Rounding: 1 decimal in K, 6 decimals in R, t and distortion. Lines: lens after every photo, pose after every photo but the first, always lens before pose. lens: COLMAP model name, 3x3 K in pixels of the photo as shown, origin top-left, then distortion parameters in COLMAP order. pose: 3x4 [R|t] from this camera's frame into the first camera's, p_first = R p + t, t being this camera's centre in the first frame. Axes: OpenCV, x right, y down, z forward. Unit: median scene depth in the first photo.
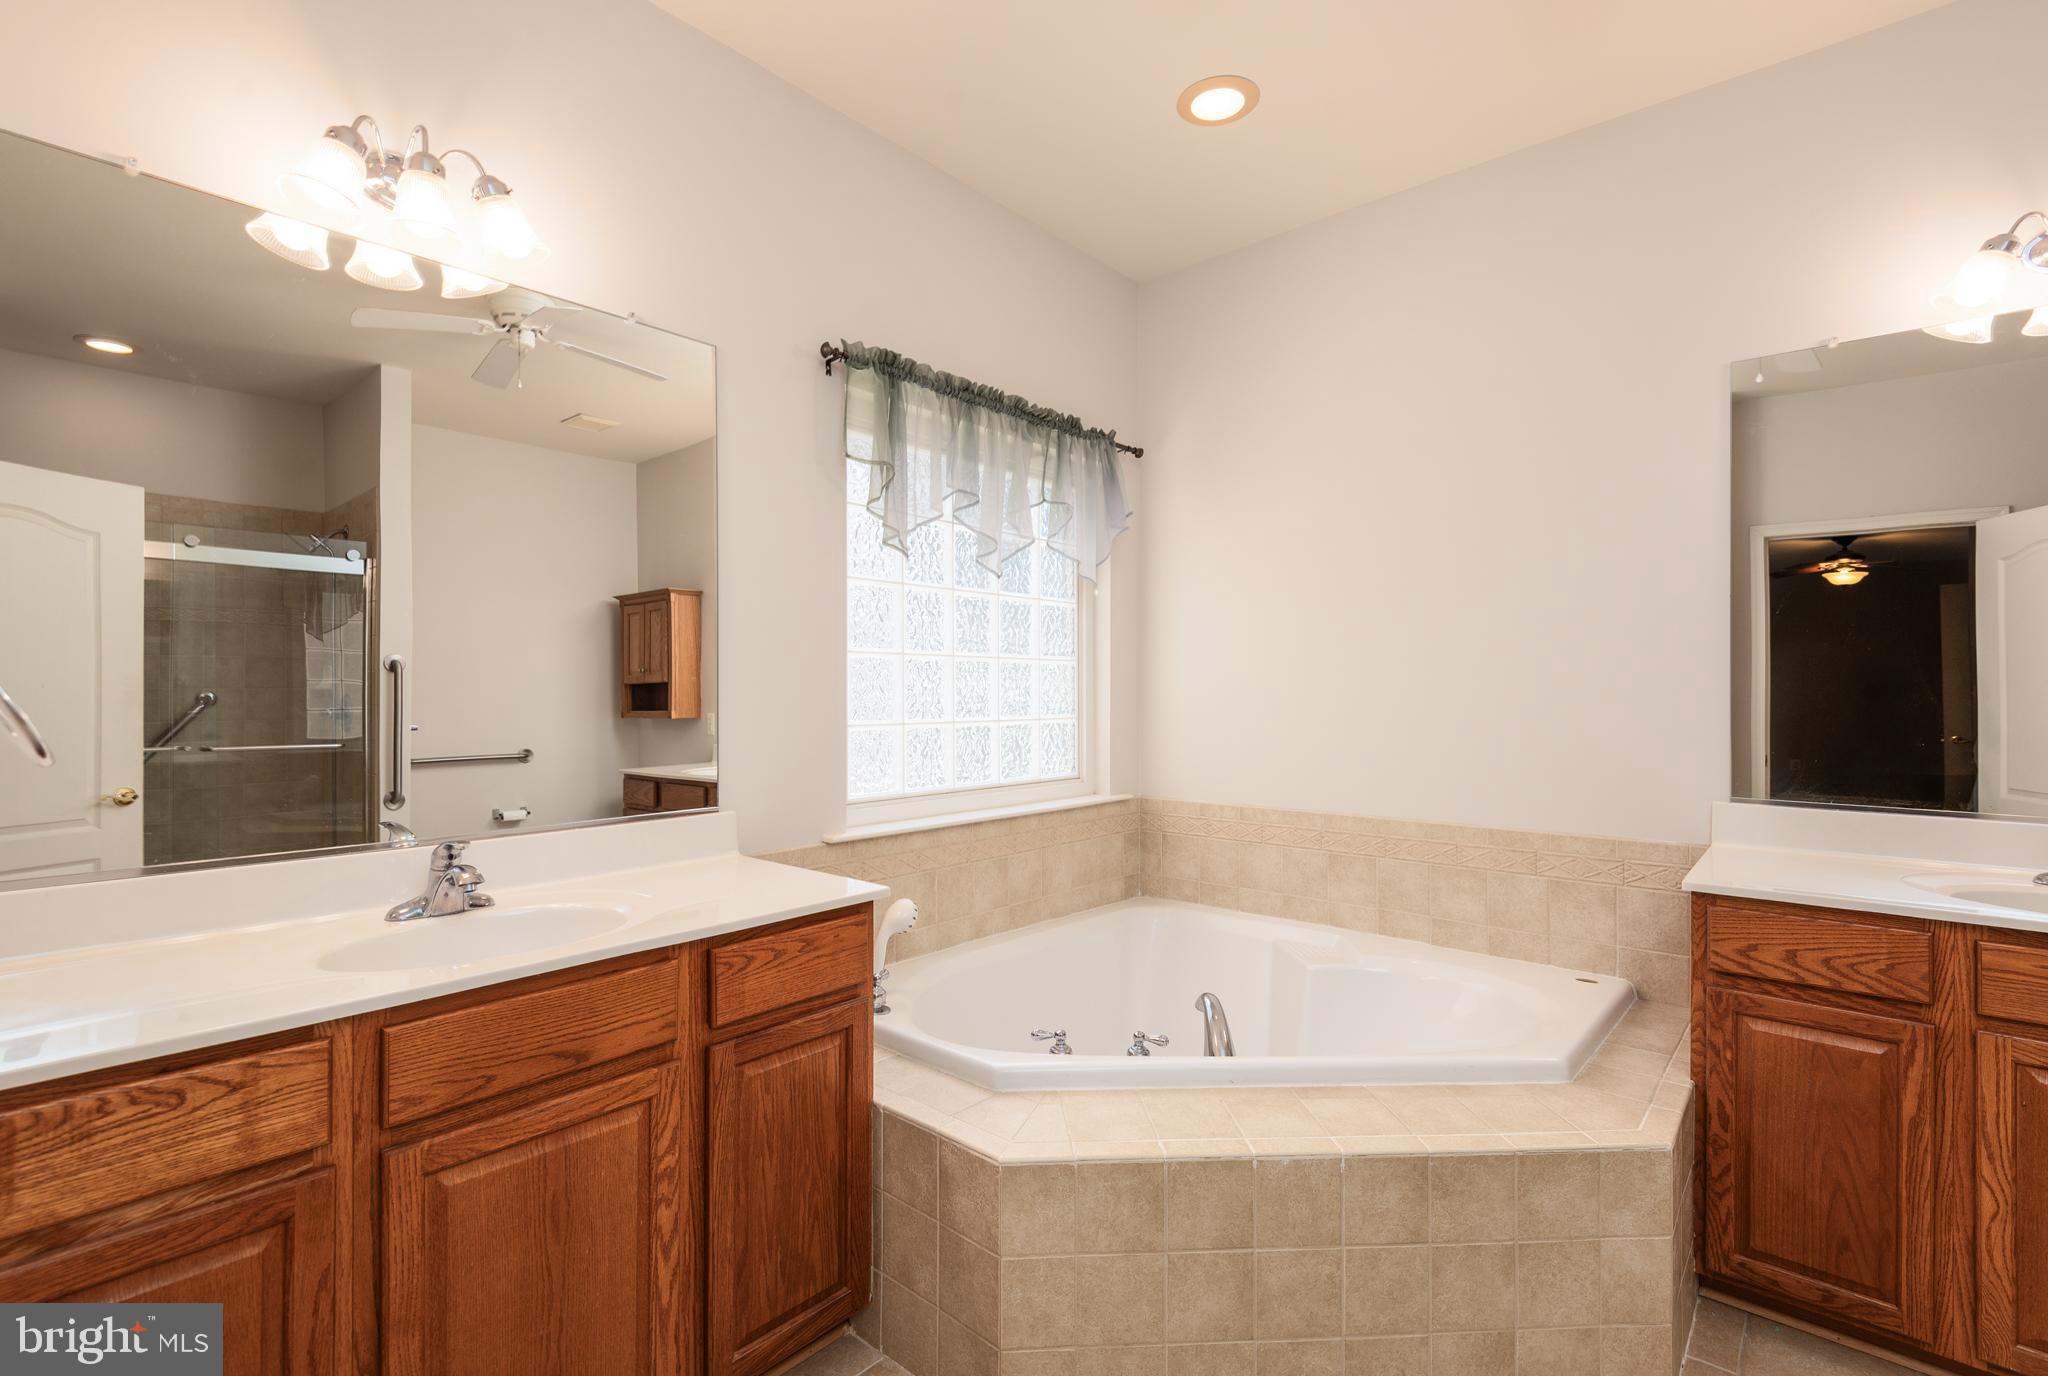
lens RADIAL K [[920.9, 0, 1028.5], [0, 920.9, 688.7], [0, 0, 1]] dist [0.021452, -0.011716]
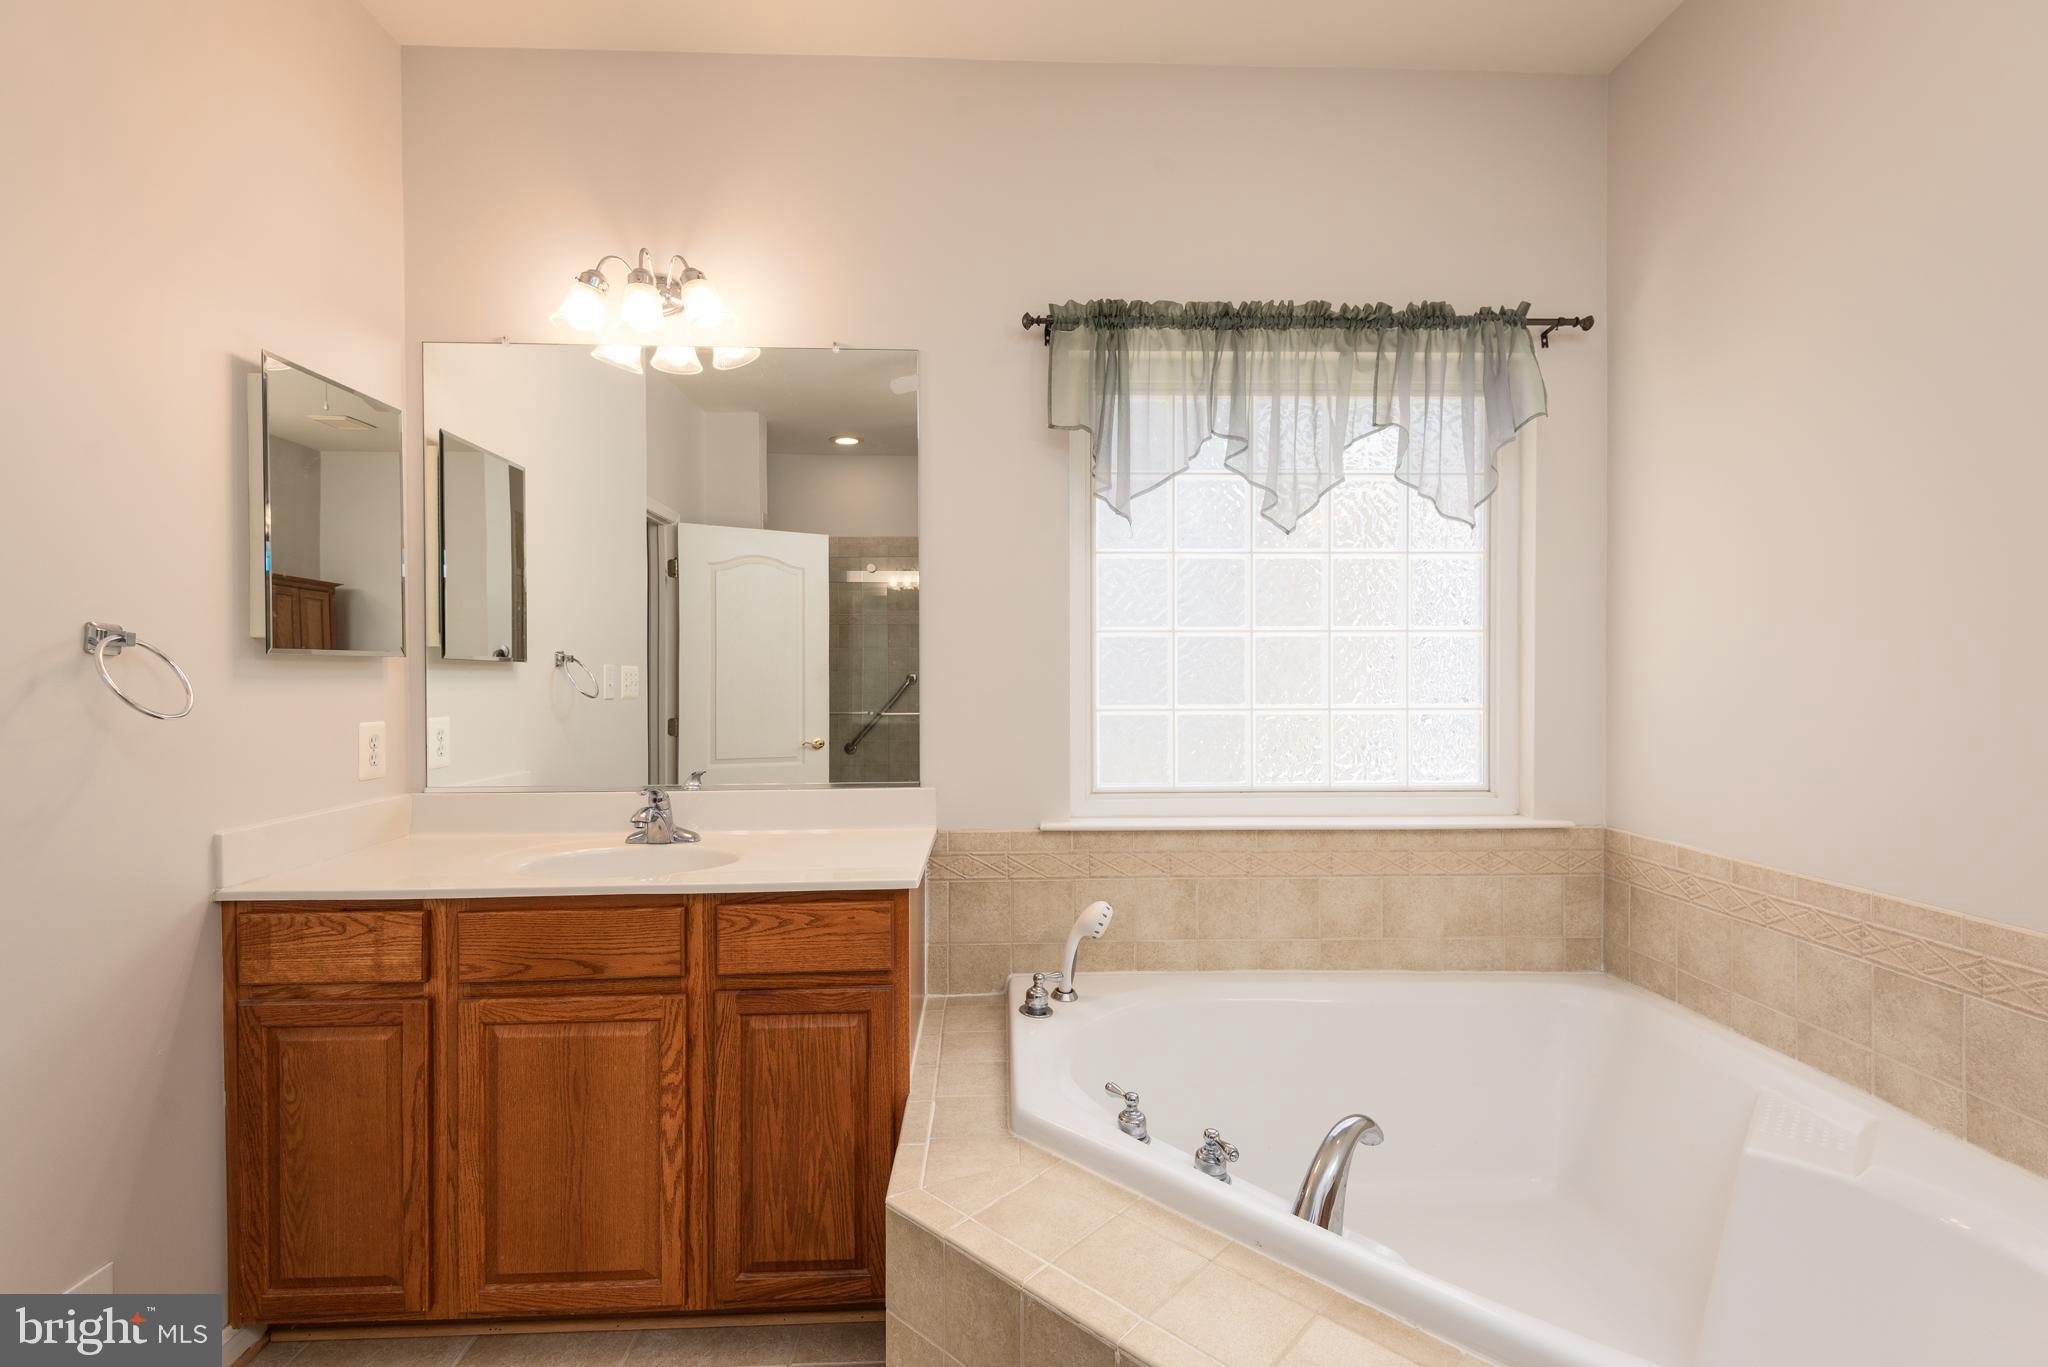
lens RADIAL K [[922.6, 0, 1027.2], [0, 922.6, 681.1], [0, 0, 1]] dist [0.039364, -0.023968]
pose [[0.697535, 0.007155, -0.716515, 0.672330], [0.004442, 0.999888, 0.014310, -0.005222], [0.716537, -0.013165, 0.697425, 0.447509]]
